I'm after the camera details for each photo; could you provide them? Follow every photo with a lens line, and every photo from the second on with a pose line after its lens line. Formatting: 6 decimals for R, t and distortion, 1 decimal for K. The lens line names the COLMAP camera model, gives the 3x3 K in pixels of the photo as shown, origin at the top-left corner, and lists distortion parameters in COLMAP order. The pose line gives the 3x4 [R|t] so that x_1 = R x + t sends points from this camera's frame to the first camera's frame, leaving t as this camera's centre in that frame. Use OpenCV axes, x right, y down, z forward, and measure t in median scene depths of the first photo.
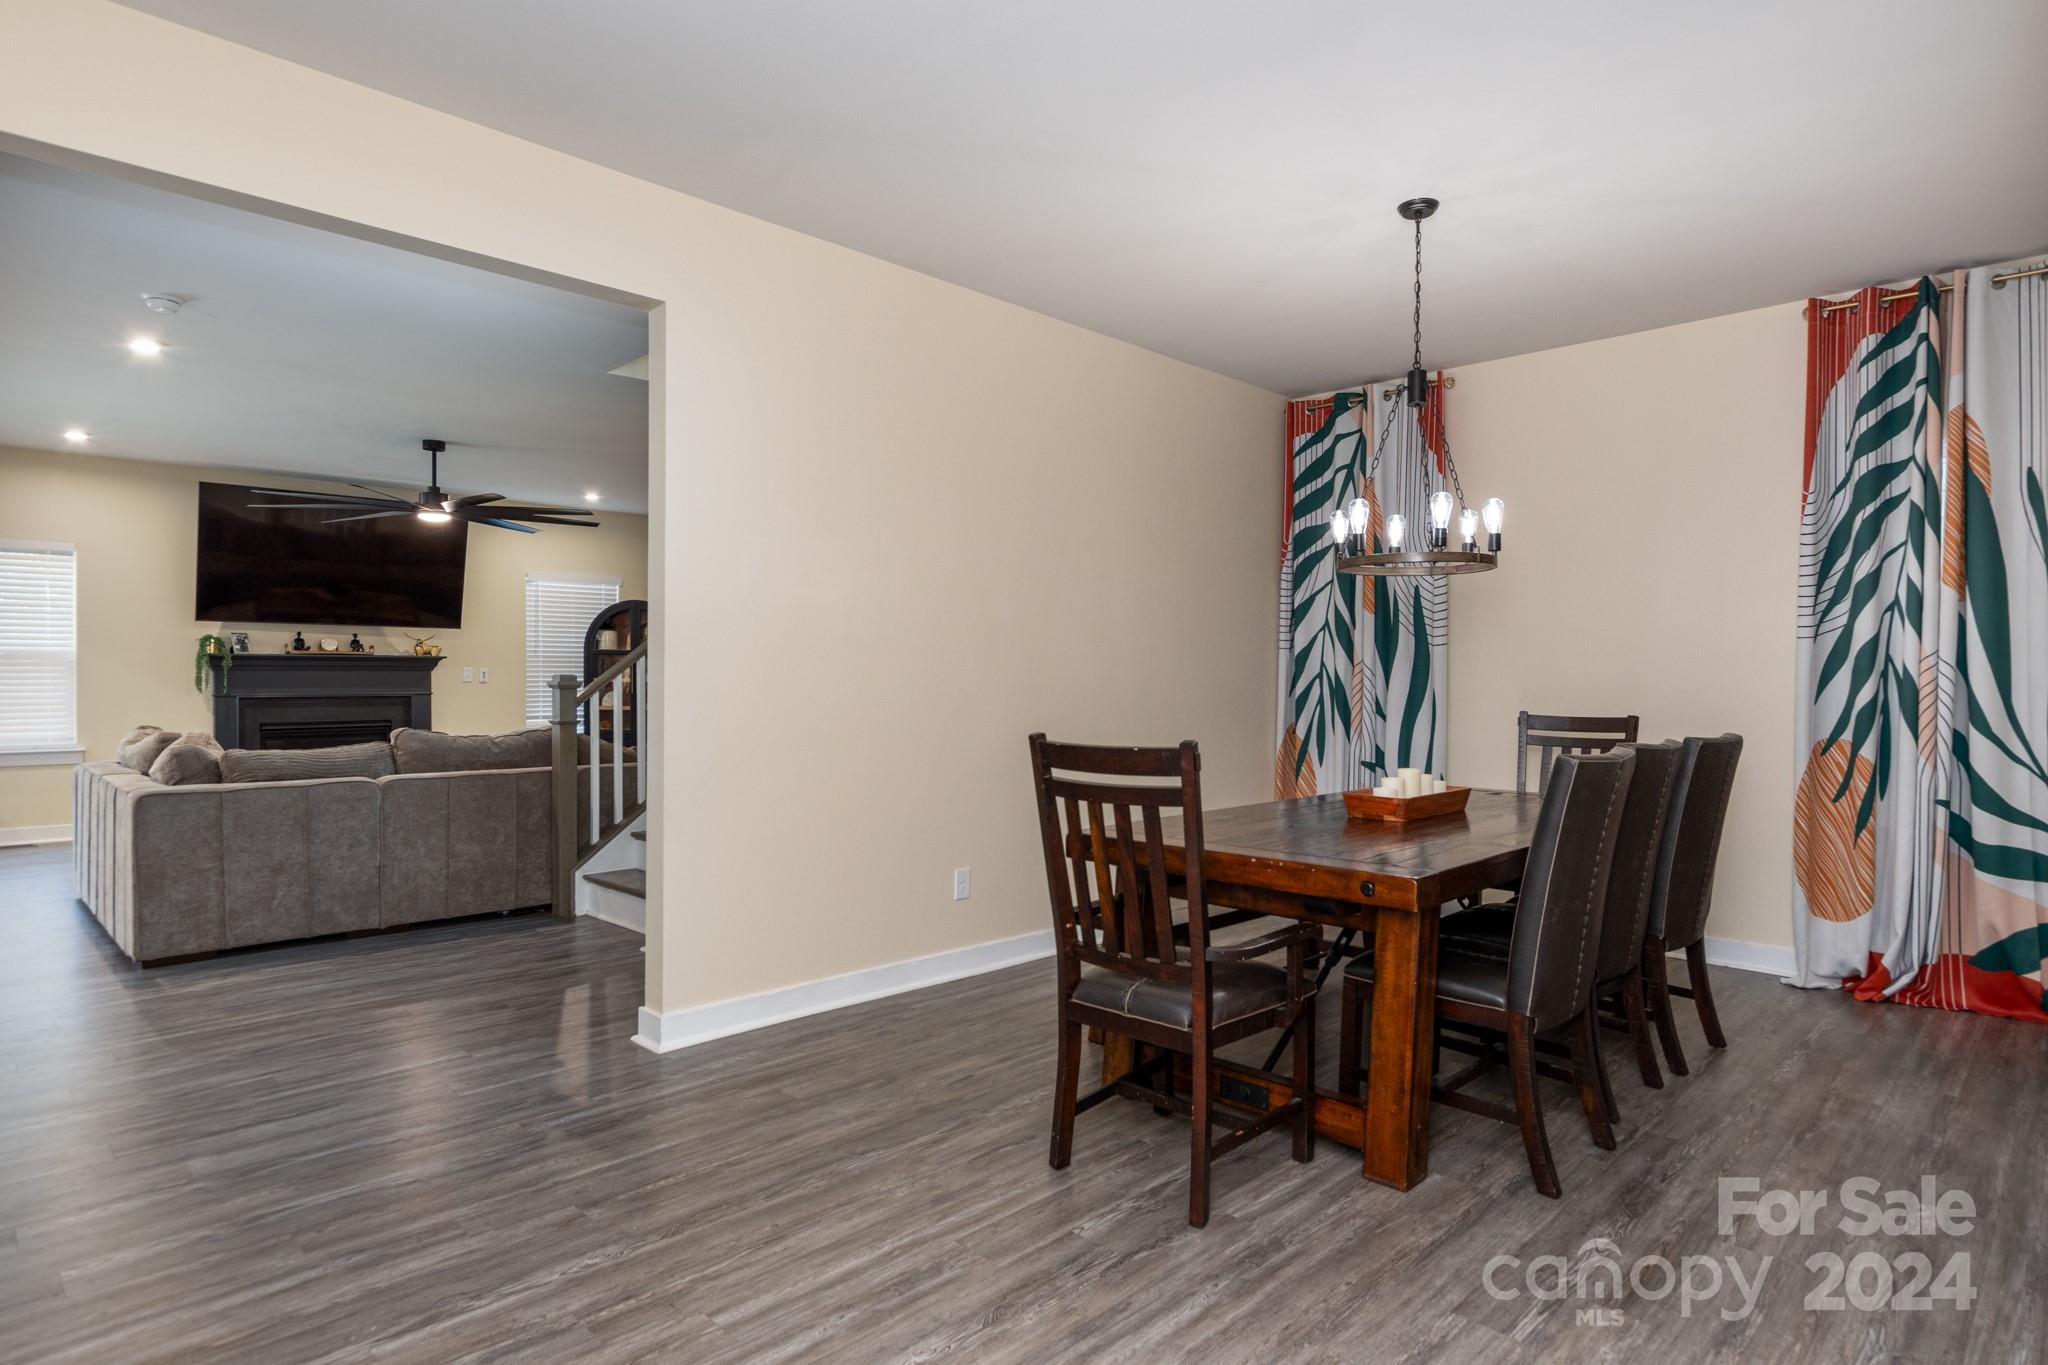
lens RADIAL K [[1128.4, 0, 1032.1], [0, 1128.4, 688.7], [0, 0, 1]] dist [-0.002246, -0.000663]
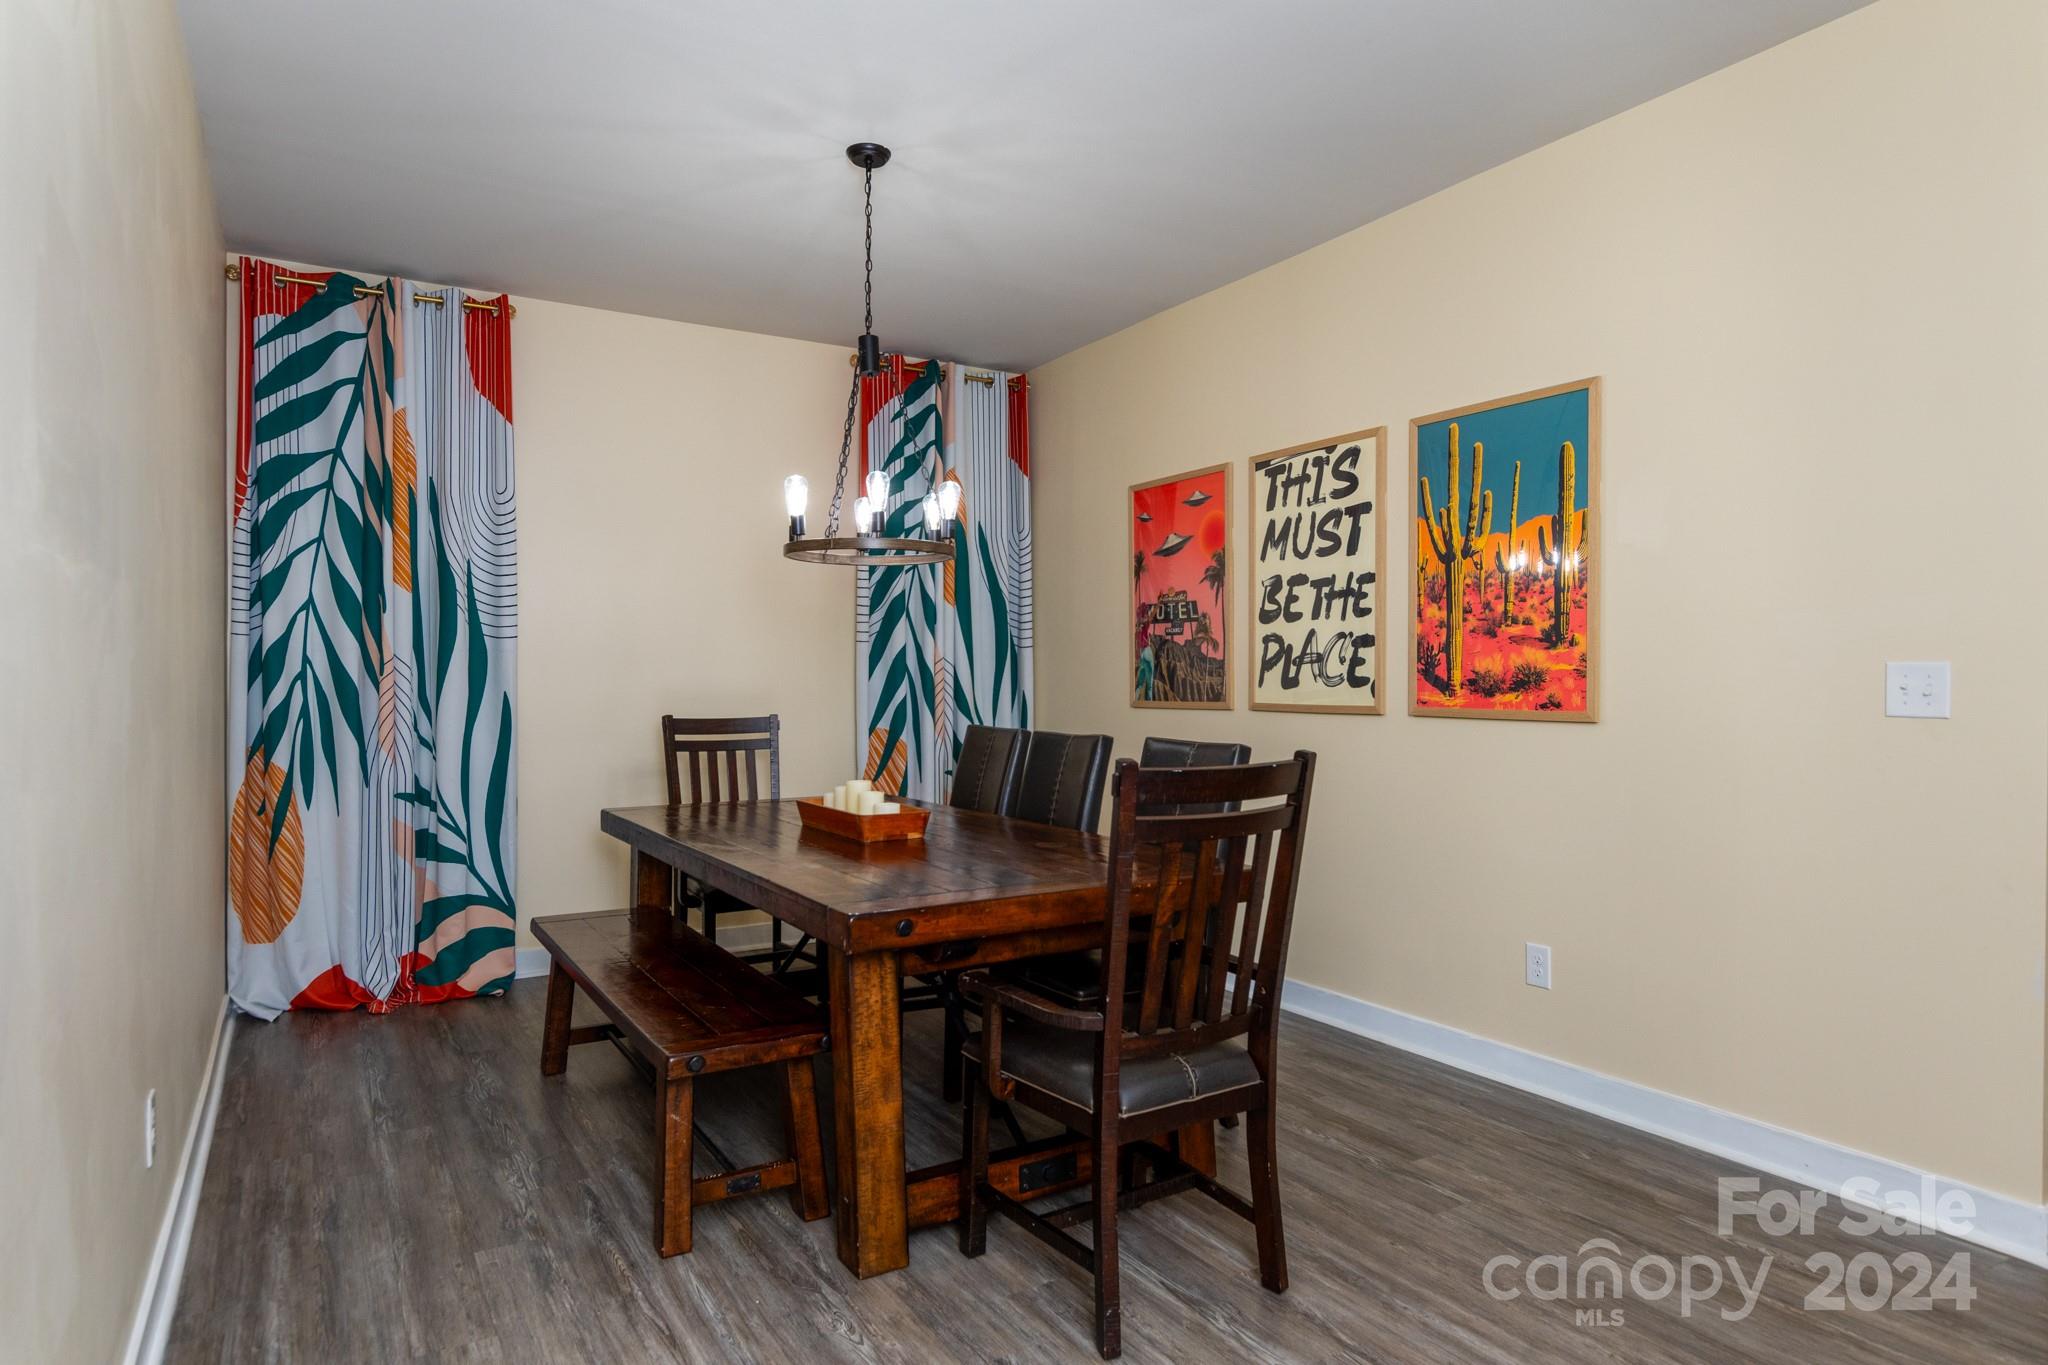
lens RADIAL K [[1187.7, 0, 1028.0], [0, 1187.7, 688.2], [0, 0, 1]] dist [-0.000500, 0.000396]
pose [[0.244440, -0.019719, 0.969464, -0.362293], [0.016729, 0.999730, 0.016117, -0.009409], [-0.969520, 0.012278, 0.244704, 0.429883]]
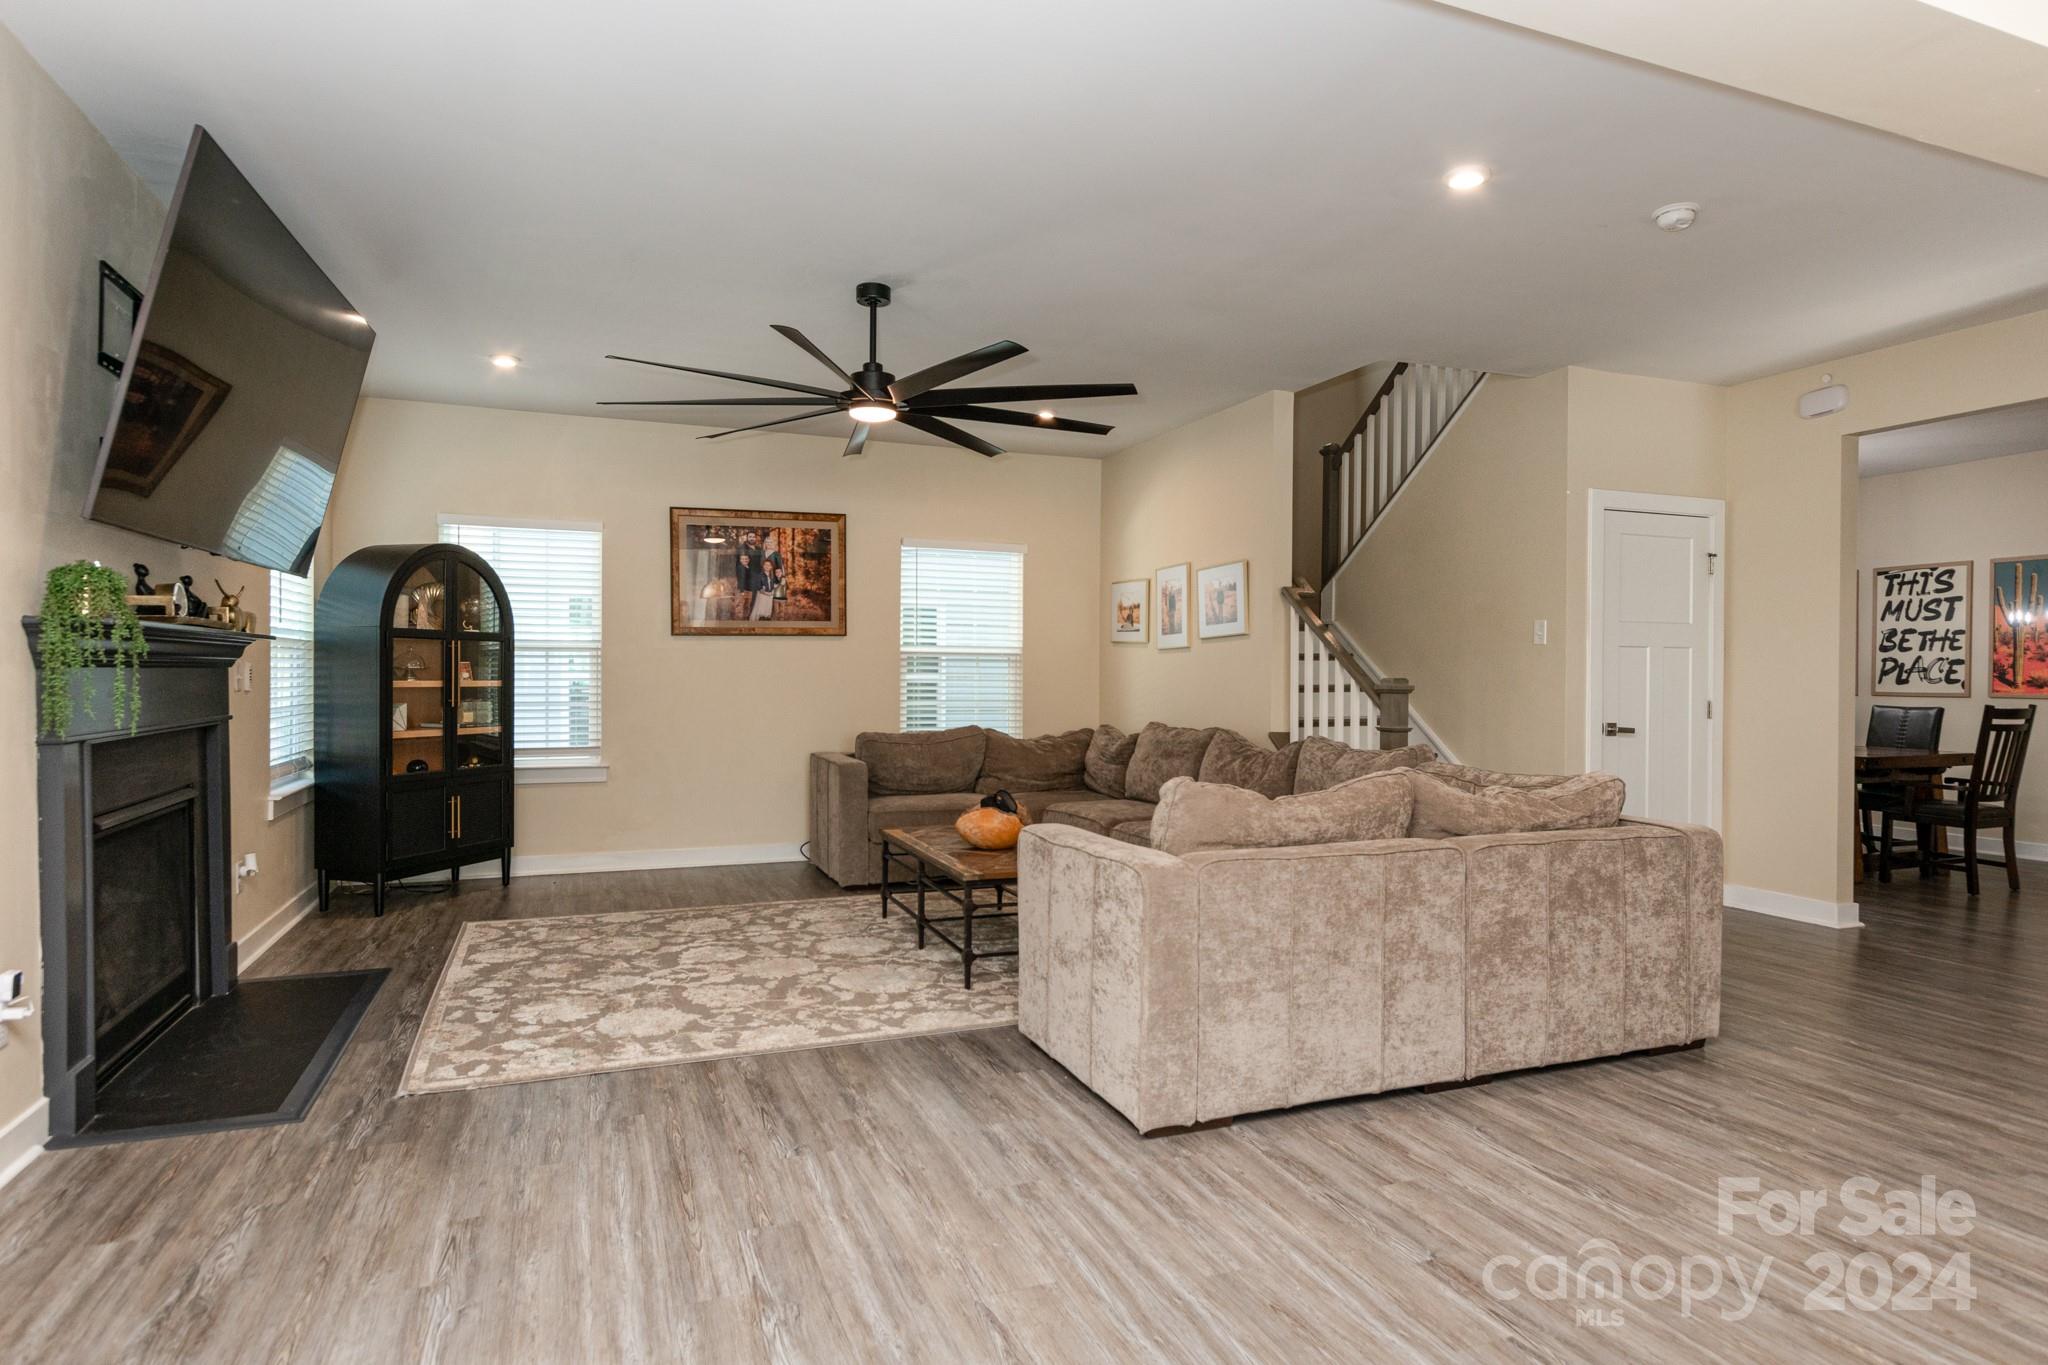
lens RADIAL K [[1128.4, 0, 1094.2], [0, 1128.4, 687.0], [0, 0, 1]] dist [-0.002246, -0.000663]
pose [[0.346064, -0.015522, 0.938082, -1.333807], [0.011031, 0.999861, 0.012475, -0.021131], [-0.938146, 0.006031, 0.346187, 0.939070]]
